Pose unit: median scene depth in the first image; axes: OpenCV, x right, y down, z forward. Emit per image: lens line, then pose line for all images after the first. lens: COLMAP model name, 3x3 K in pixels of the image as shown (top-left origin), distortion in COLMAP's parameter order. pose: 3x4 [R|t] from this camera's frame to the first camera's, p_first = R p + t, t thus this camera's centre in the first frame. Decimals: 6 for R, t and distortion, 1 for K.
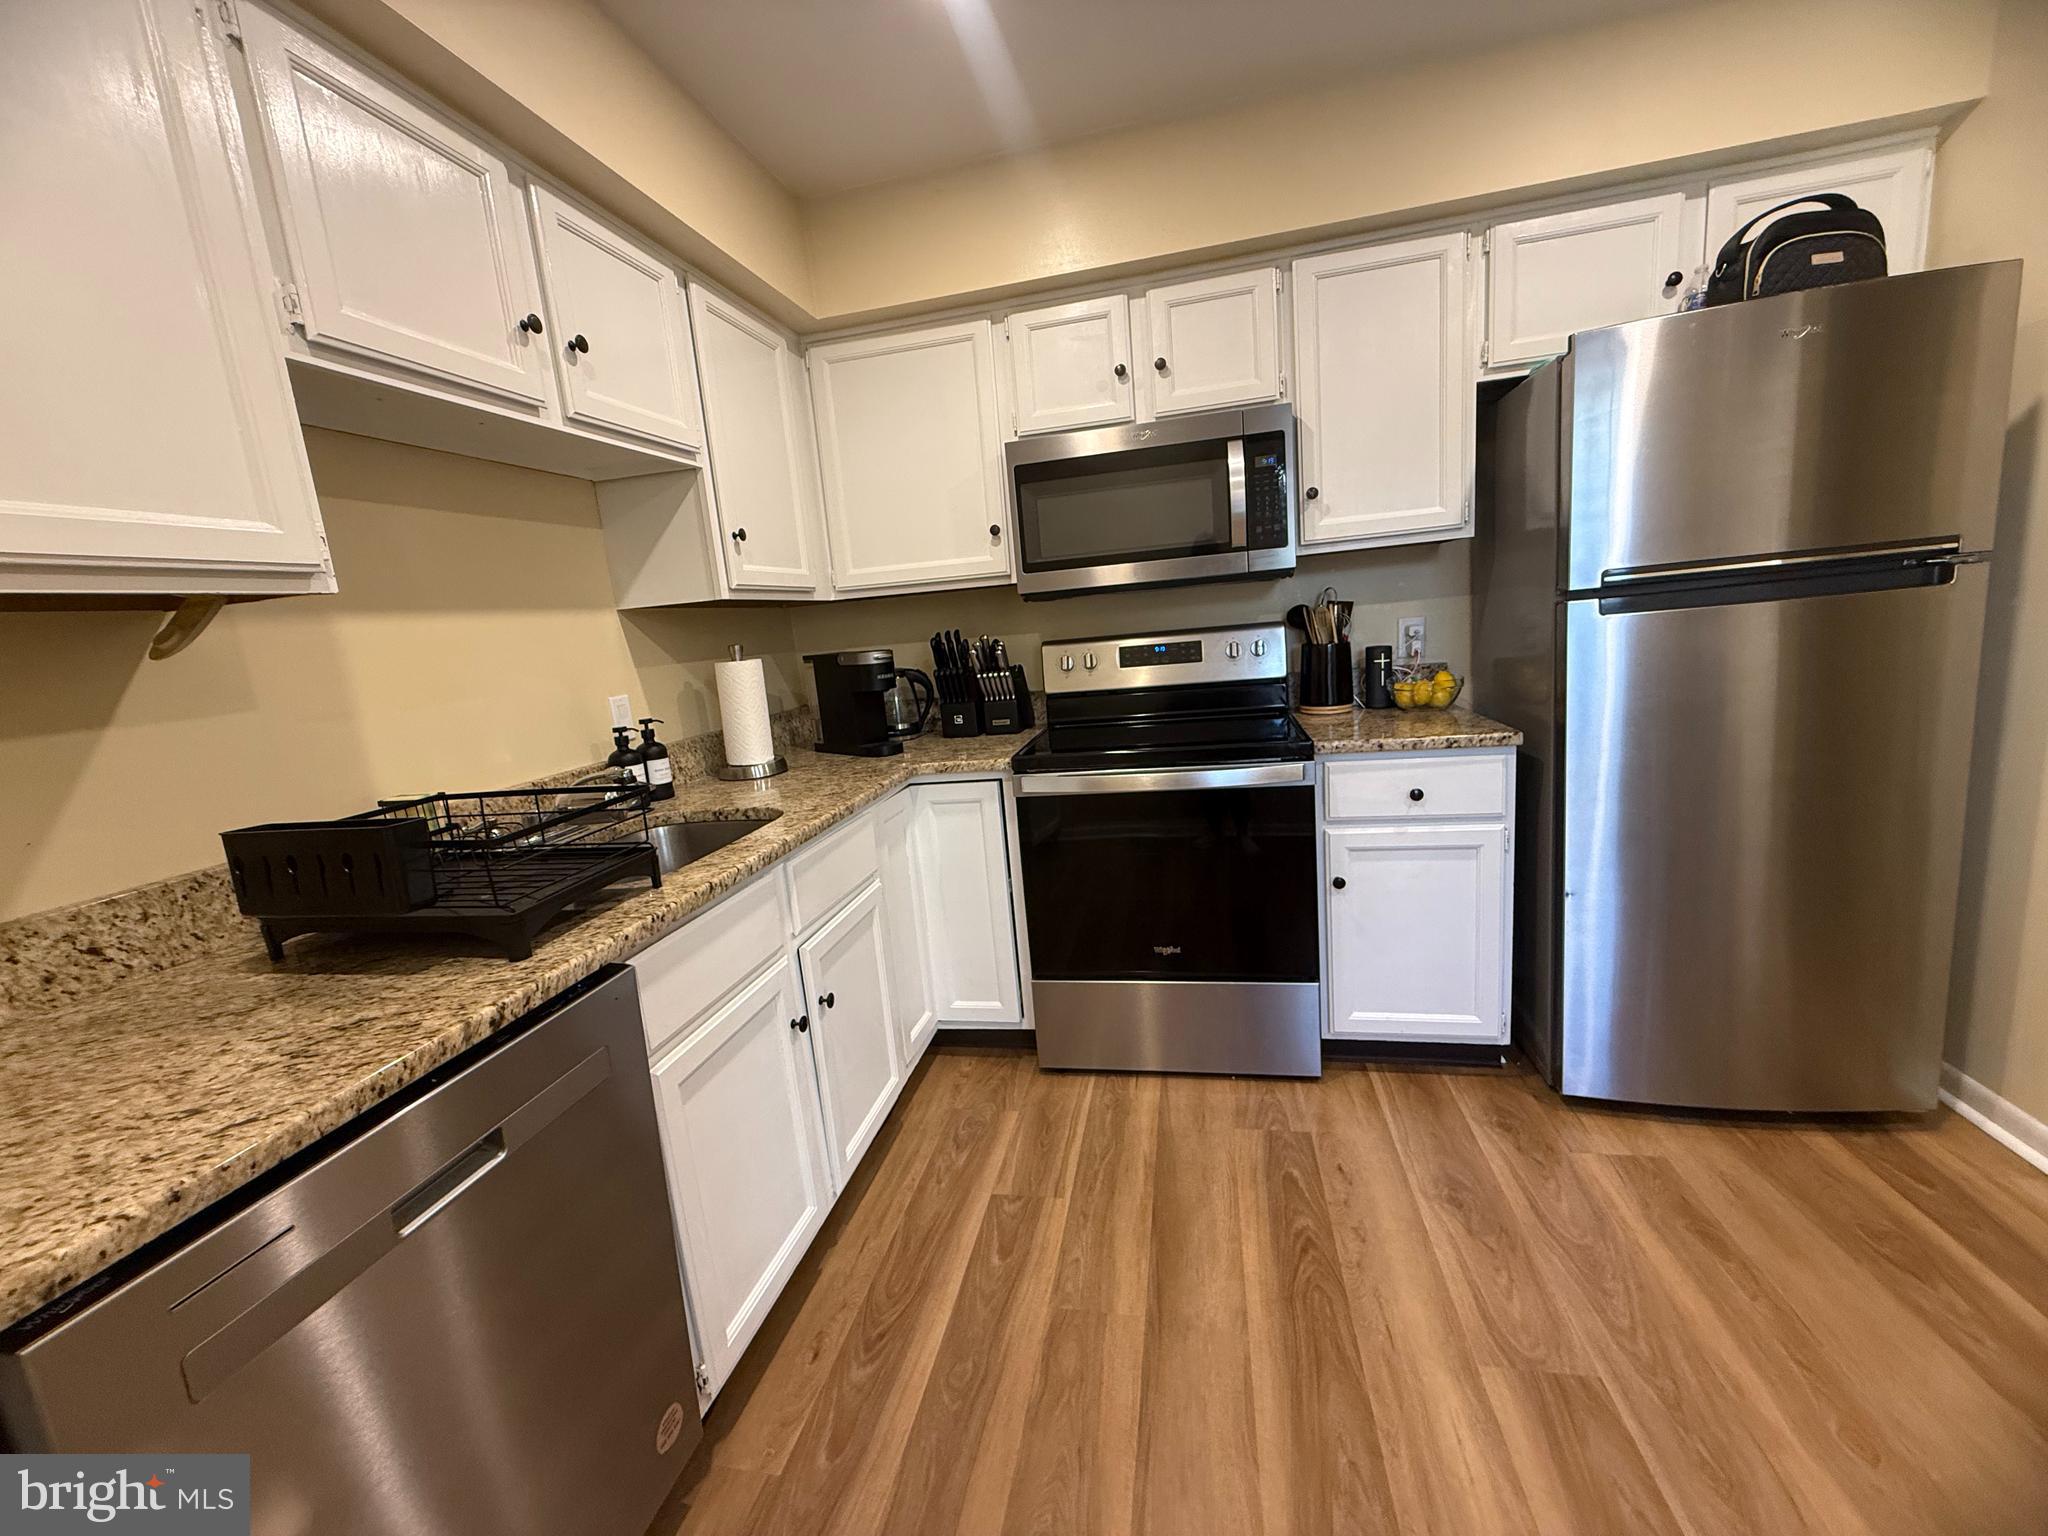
lens RADIAL K [[815.9, 0, 1018.5], [0, 815.9, 768.2], [0, 0, 1]] dist [0.001517, -0.000128]
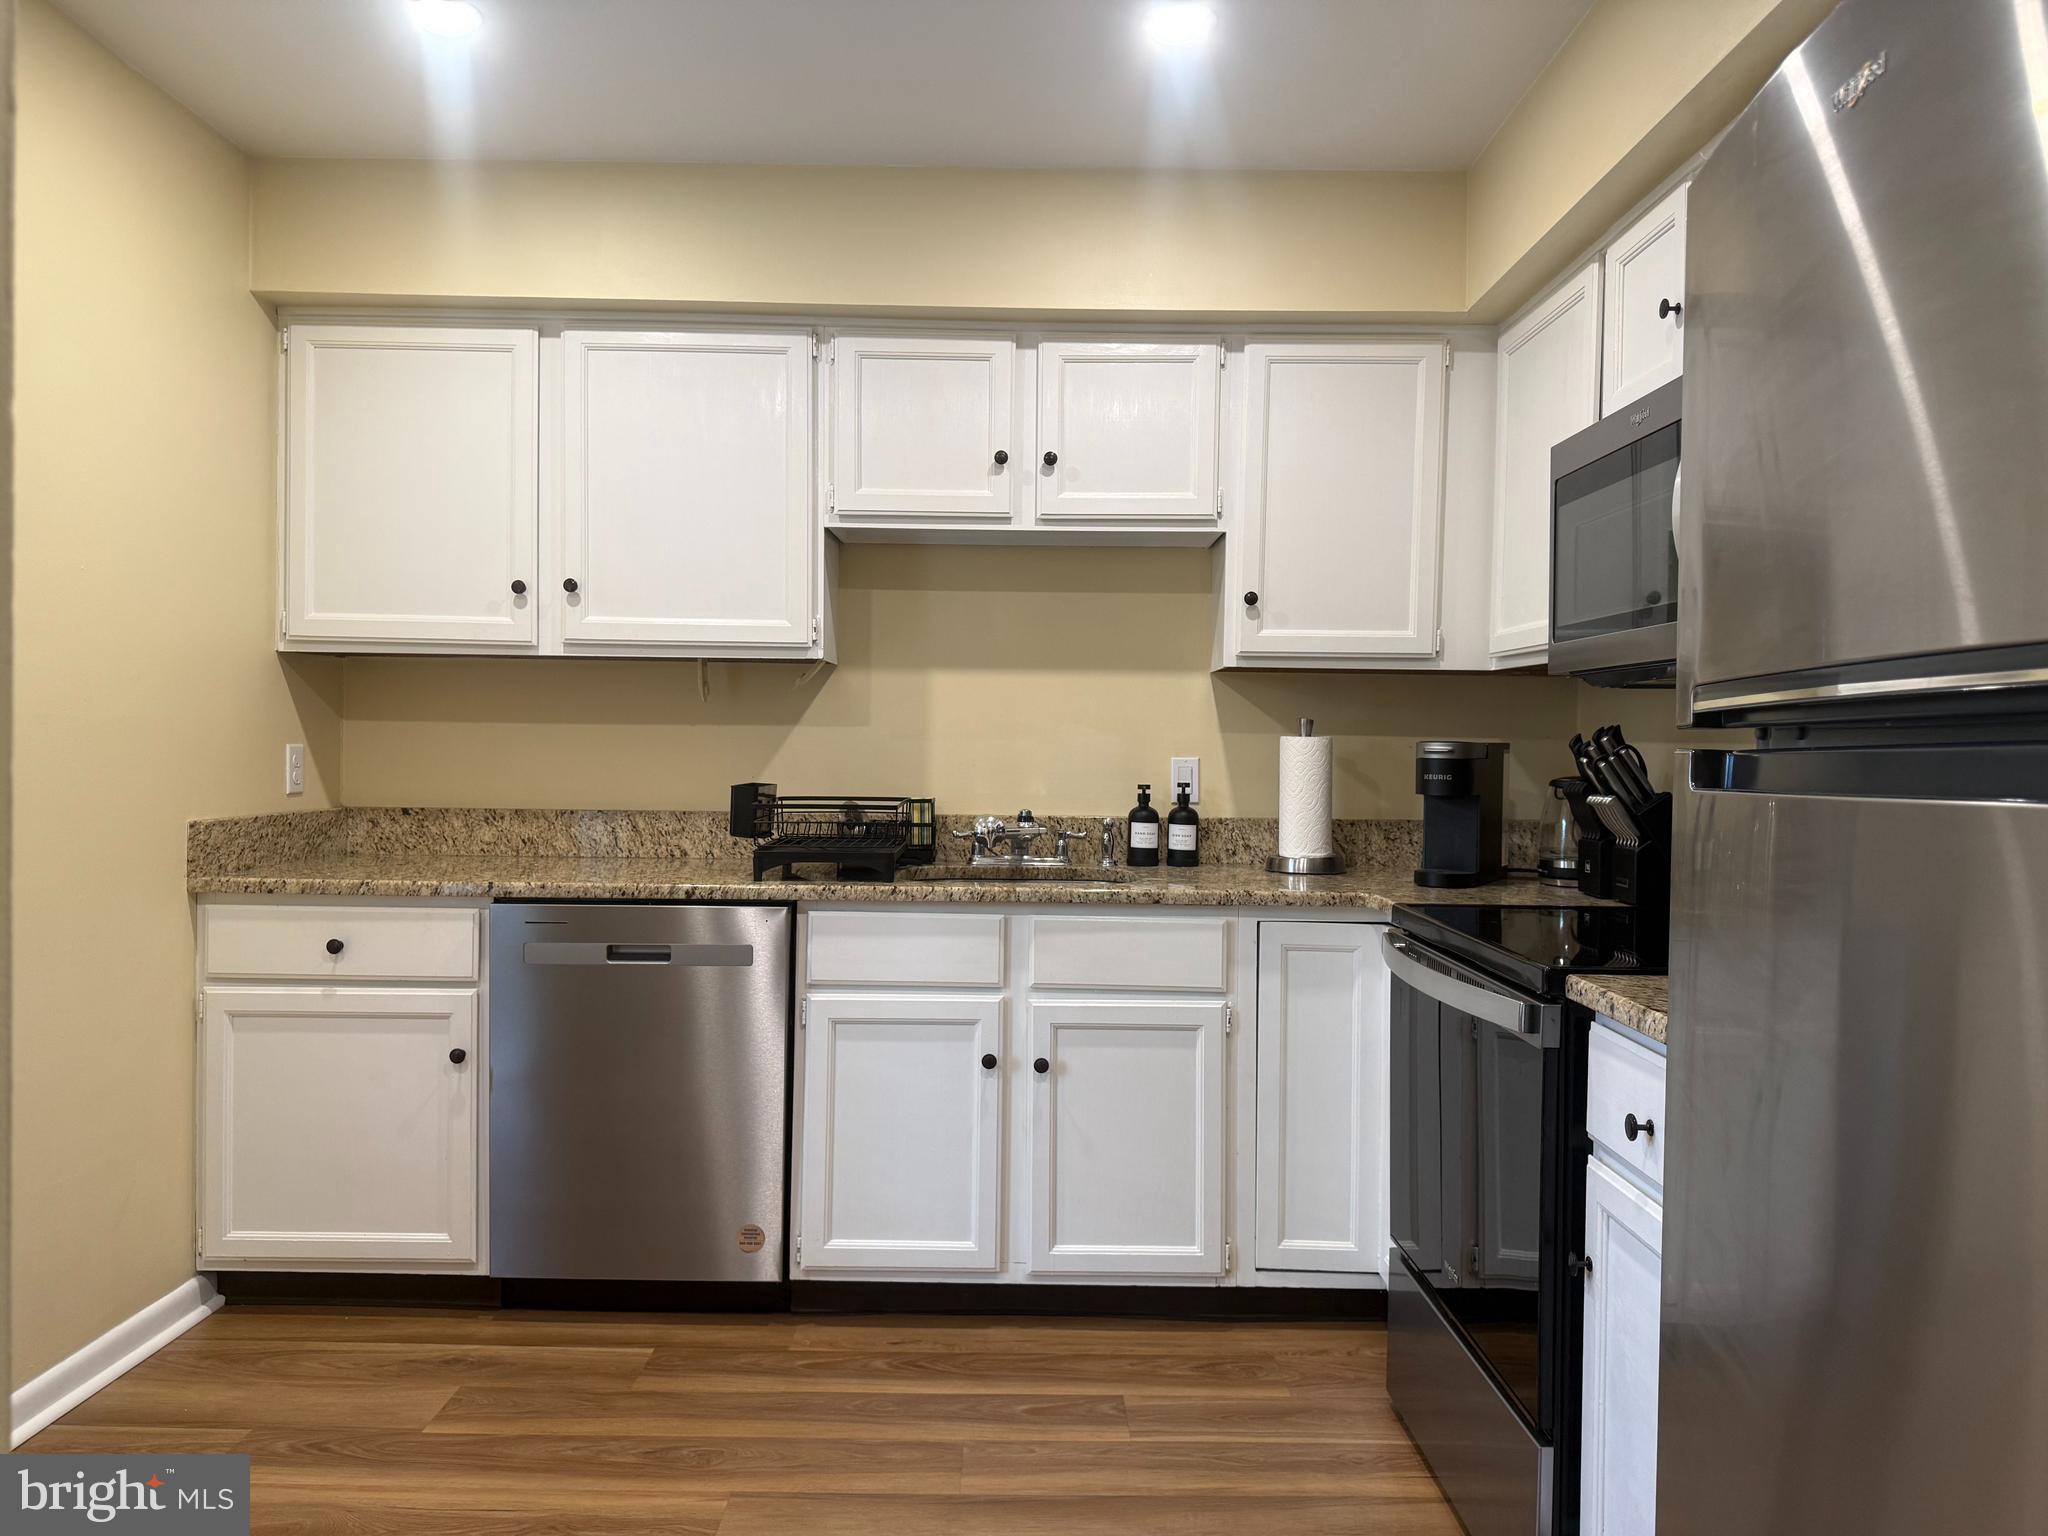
lens RADIAL K [[1434.0, 0, 1024.0], [0, 1434.0, 768.0], [0, 0, 1]] dist [0.081747, -0.001990]
pose [[0.212958, 0.106842, -0.971202, 1.438063], [-0.208646, 0.976048, 0.061625, -0.175209], [0.954524, 0.189514, 0.230149, 0.503257]]
